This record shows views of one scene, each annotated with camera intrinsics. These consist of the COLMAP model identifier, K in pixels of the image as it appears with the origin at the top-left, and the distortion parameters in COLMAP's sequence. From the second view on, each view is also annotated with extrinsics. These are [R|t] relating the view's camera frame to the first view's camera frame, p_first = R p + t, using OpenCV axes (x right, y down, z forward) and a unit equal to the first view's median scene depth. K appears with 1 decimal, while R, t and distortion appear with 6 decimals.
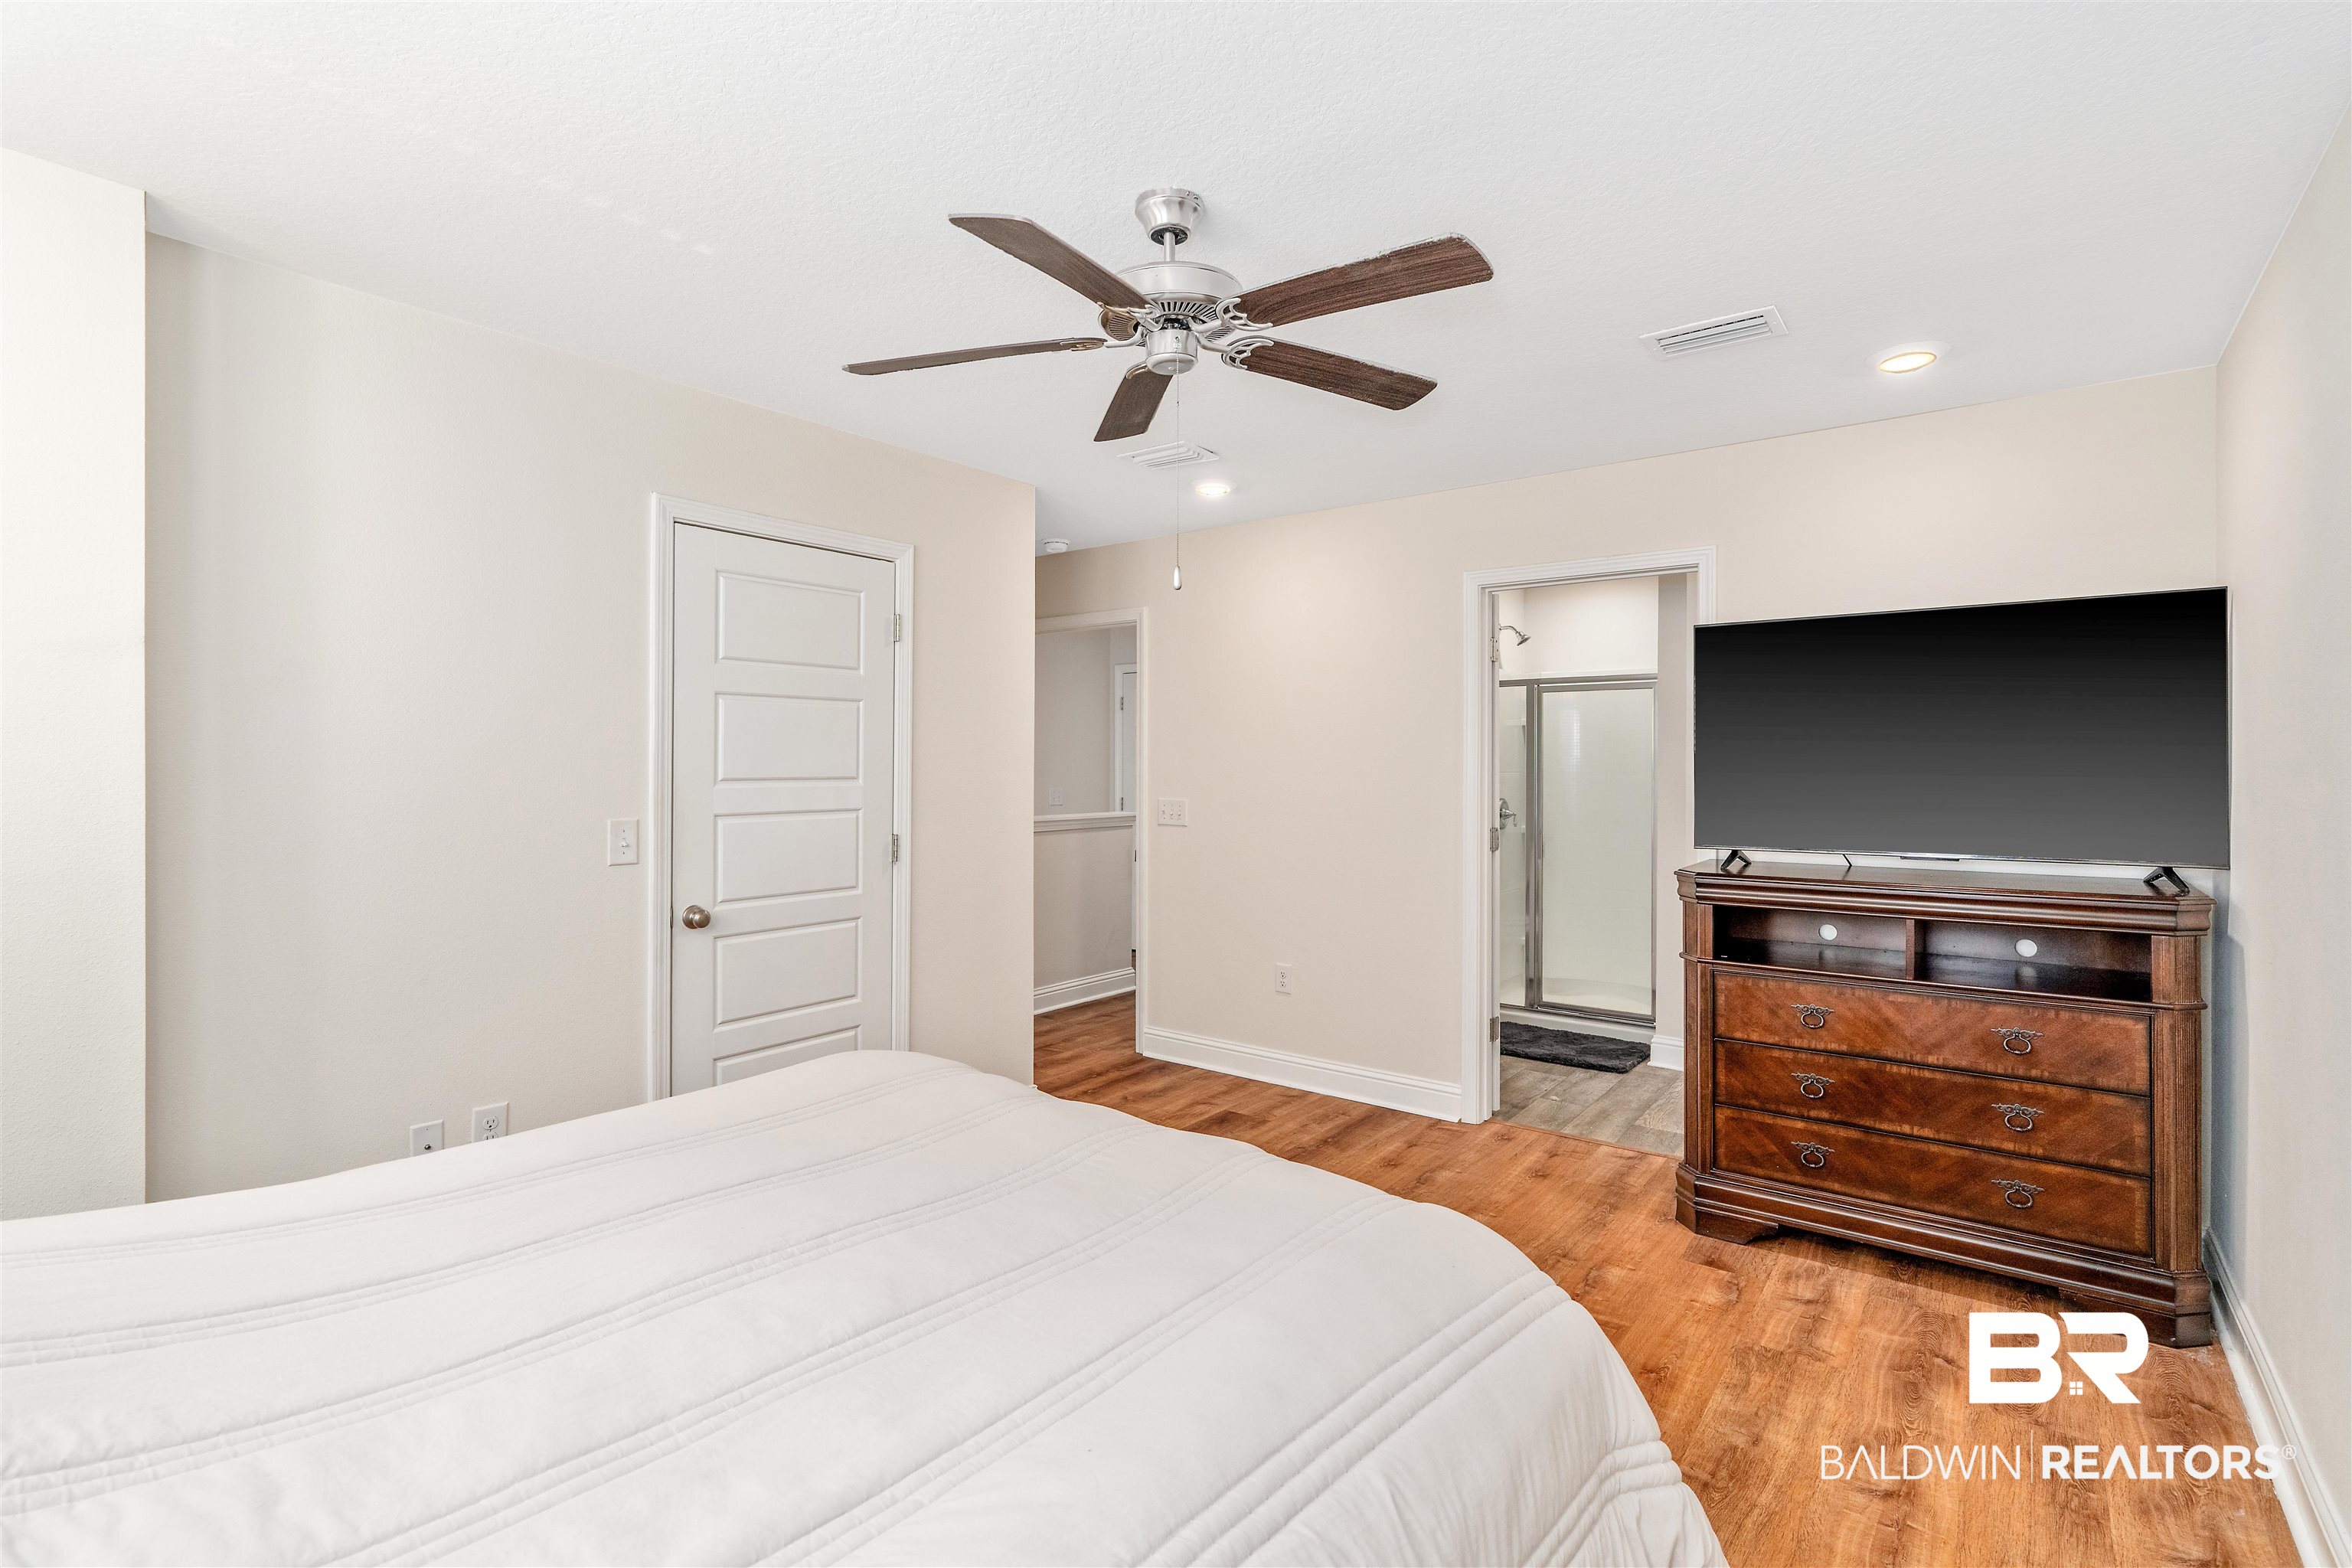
lens RADIAL K [[1072.7, 0, 1191.1], [0, 1072.7, 762.6], [0, 0, 1]] dist [-0.004335, 0.000636]
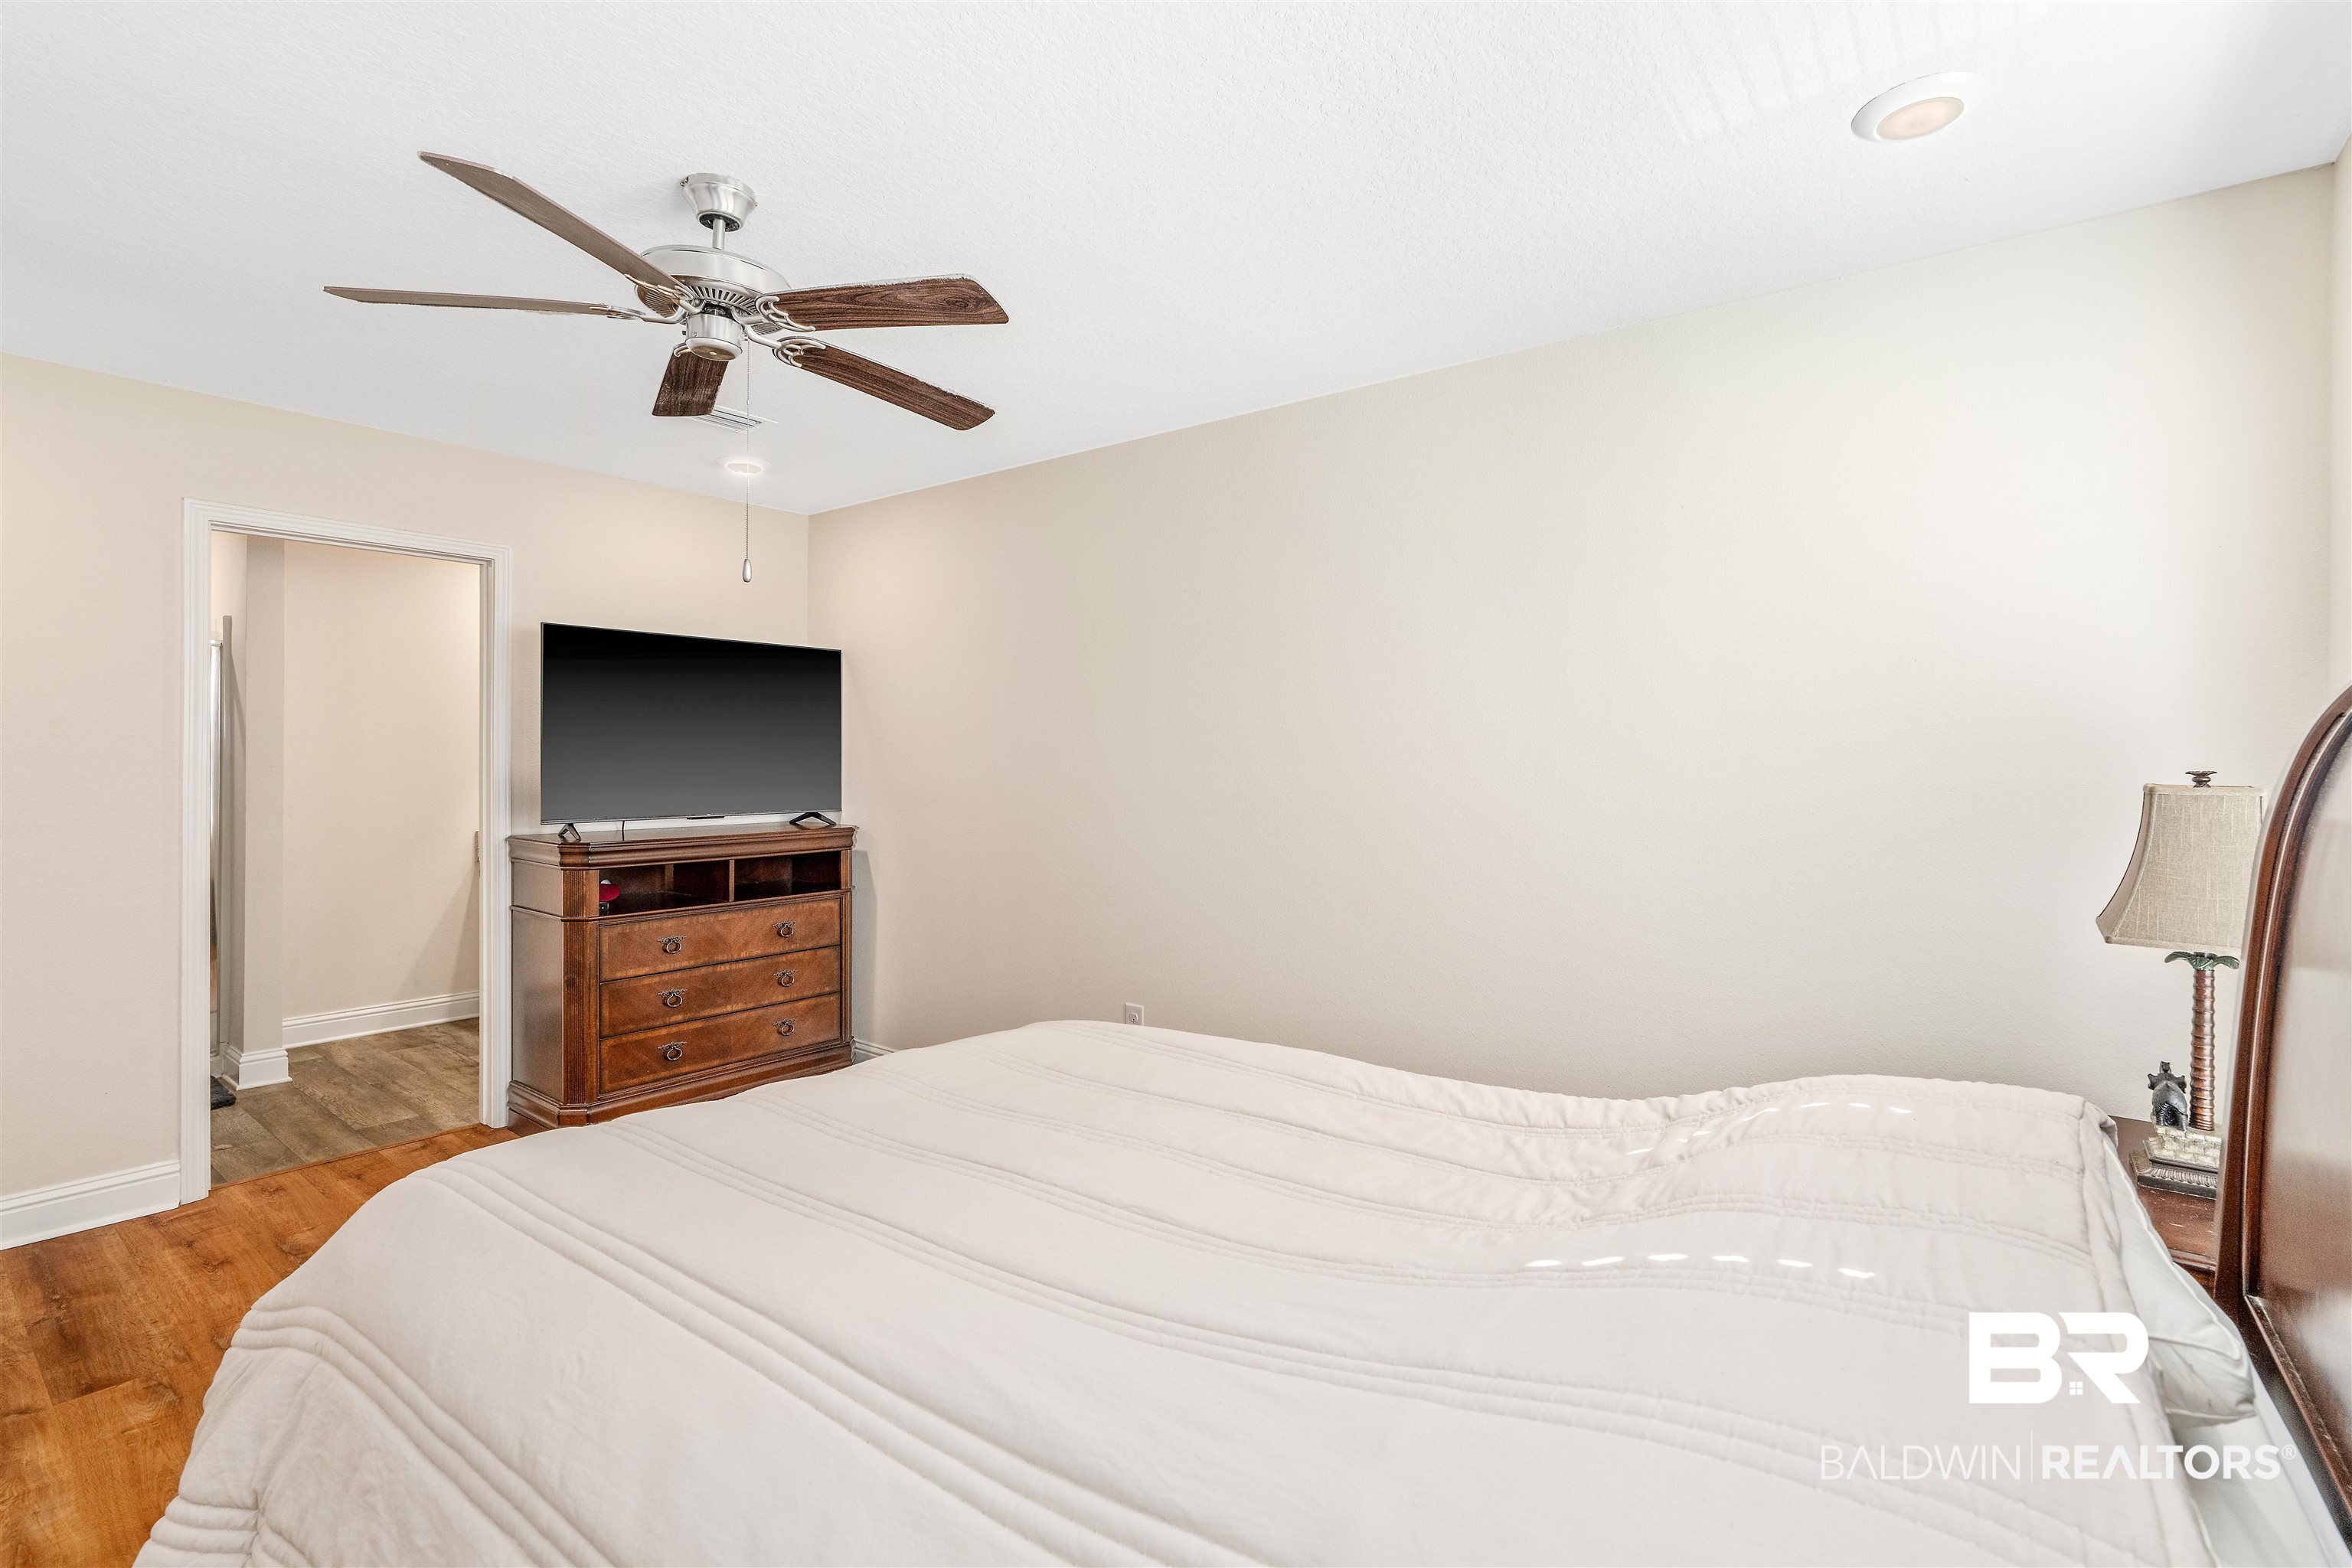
lens RADIAL K [[1072.7, 0, 1189.3], [0, 1072.7, 782.3], [0, 0, 1]] dist [-0.004335, 0.000636]
pose [[-0.000041, -0.027819, 0.999613, -0.678929], [-0.016223, 0.999481, 0.027815, -0.003965], [-0.999868, -0.016216, -0.000492, 0.368915]]
